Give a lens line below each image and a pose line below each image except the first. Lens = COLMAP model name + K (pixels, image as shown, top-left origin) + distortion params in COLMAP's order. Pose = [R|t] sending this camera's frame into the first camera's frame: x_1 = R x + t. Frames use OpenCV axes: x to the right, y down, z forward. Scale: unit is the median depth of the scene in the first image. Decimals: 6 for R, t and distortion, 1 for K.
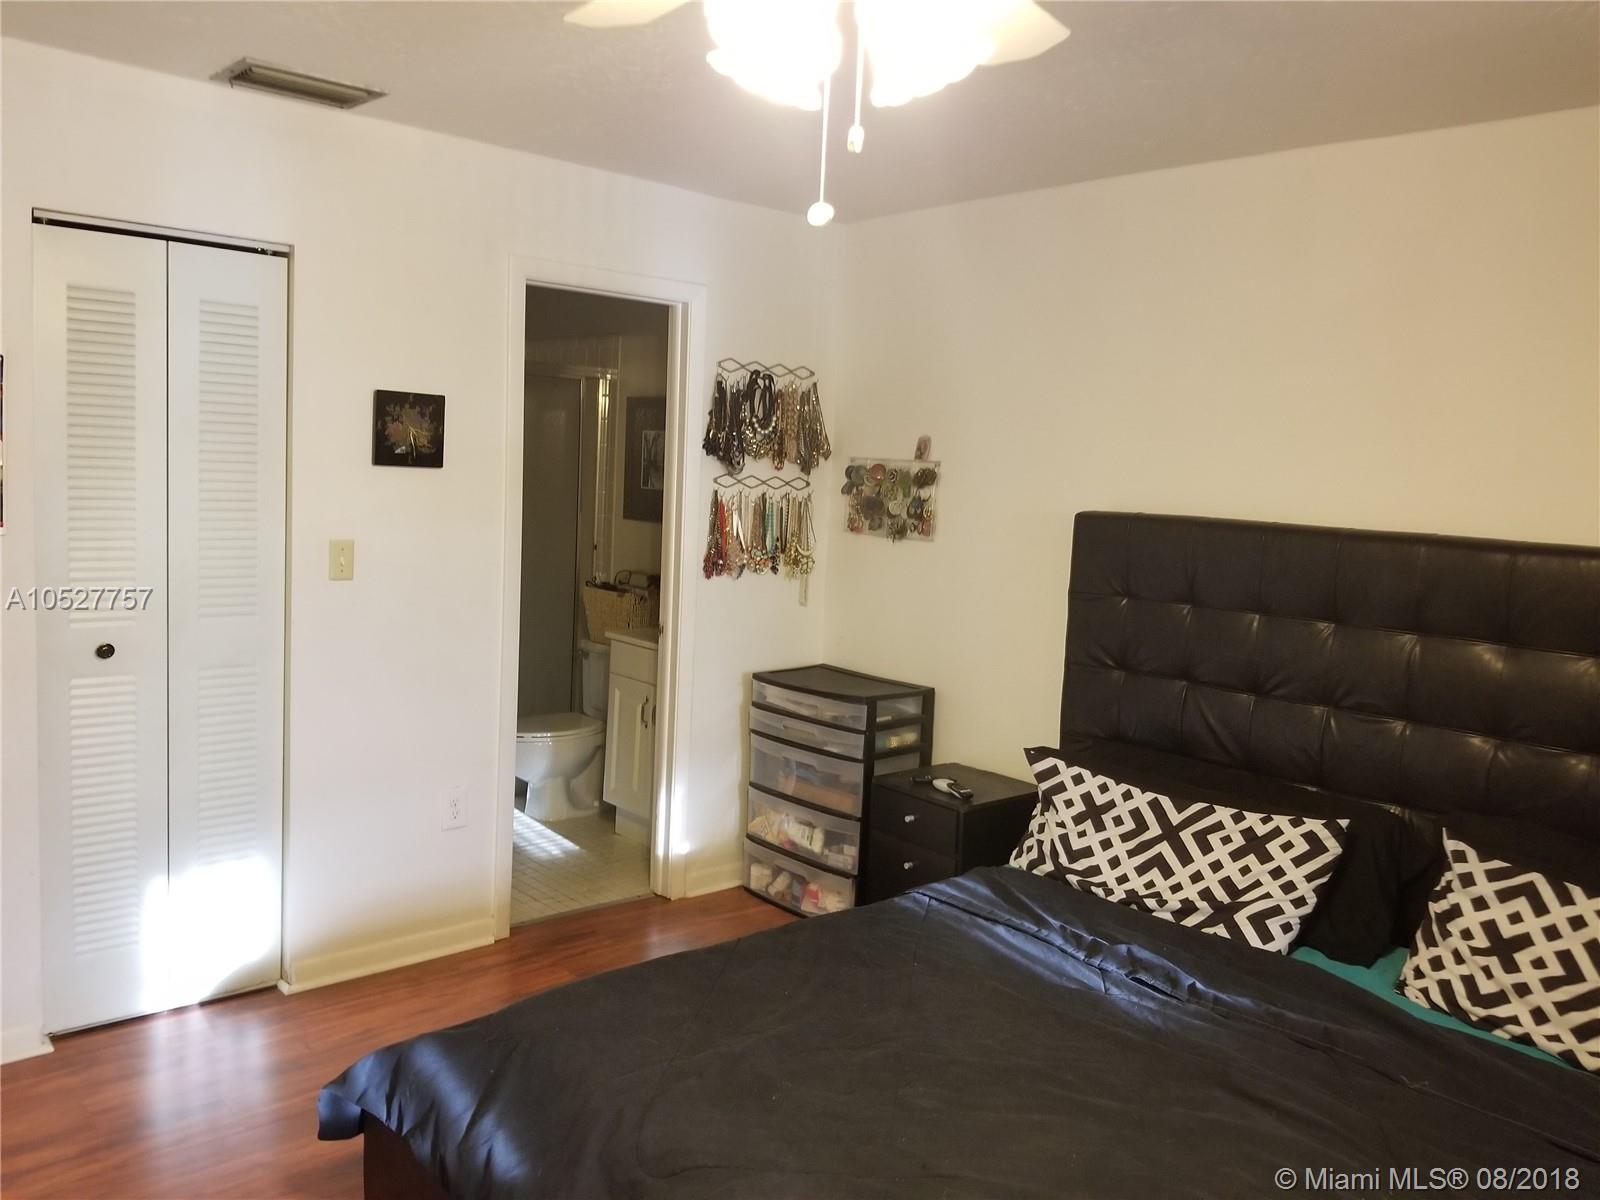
lens RADIAL K [[1267.4, 0, 797.1], [0, 1267.4, 598.5], [0, 0, 1]] dist [0.081329, -0.137758]
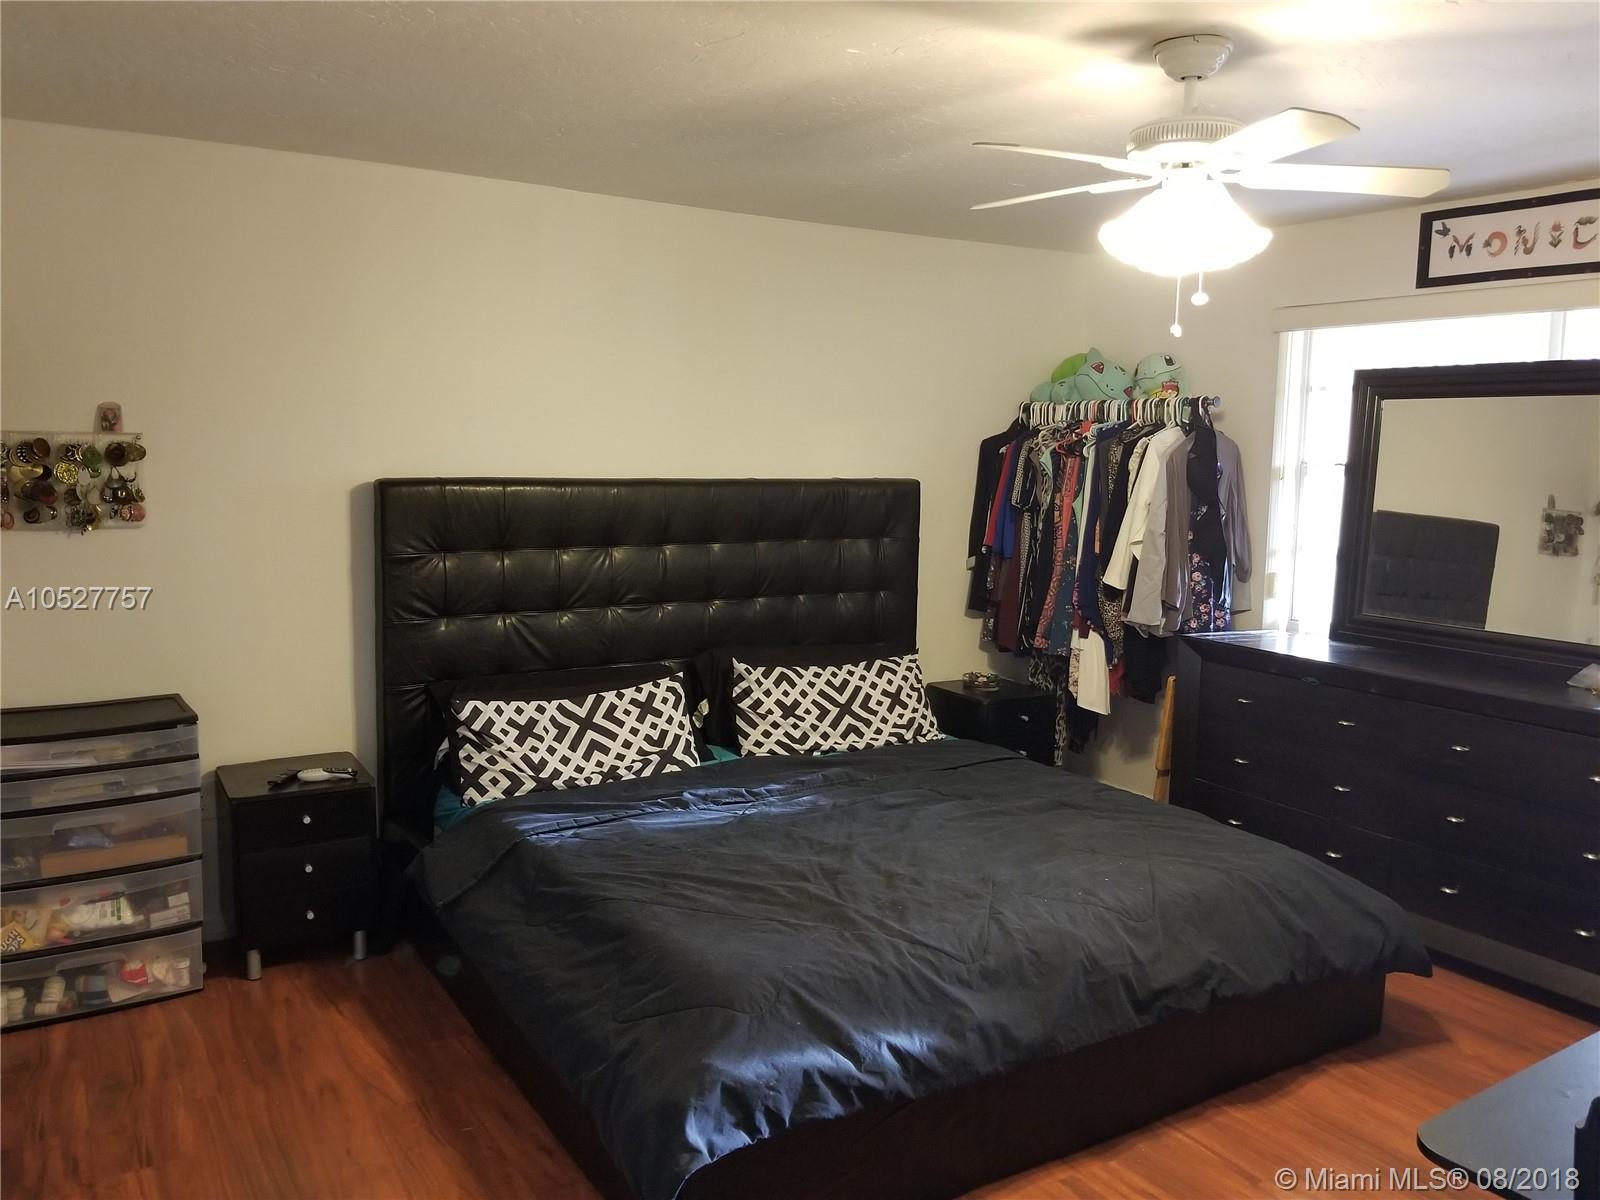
lens RADIAL K [[1267.4, 0, 797.8], [0, 1267.4, 598.9], [0, 0, 1]] dist [0.081329, -0.137758]
pose [[0.145724, -0.174246, 0.973860, -0.858910], [0.094116, 0.982345, 0.161681, -0.121171], [-0.984838, 0.068095, 0.159550, 0.546008]]
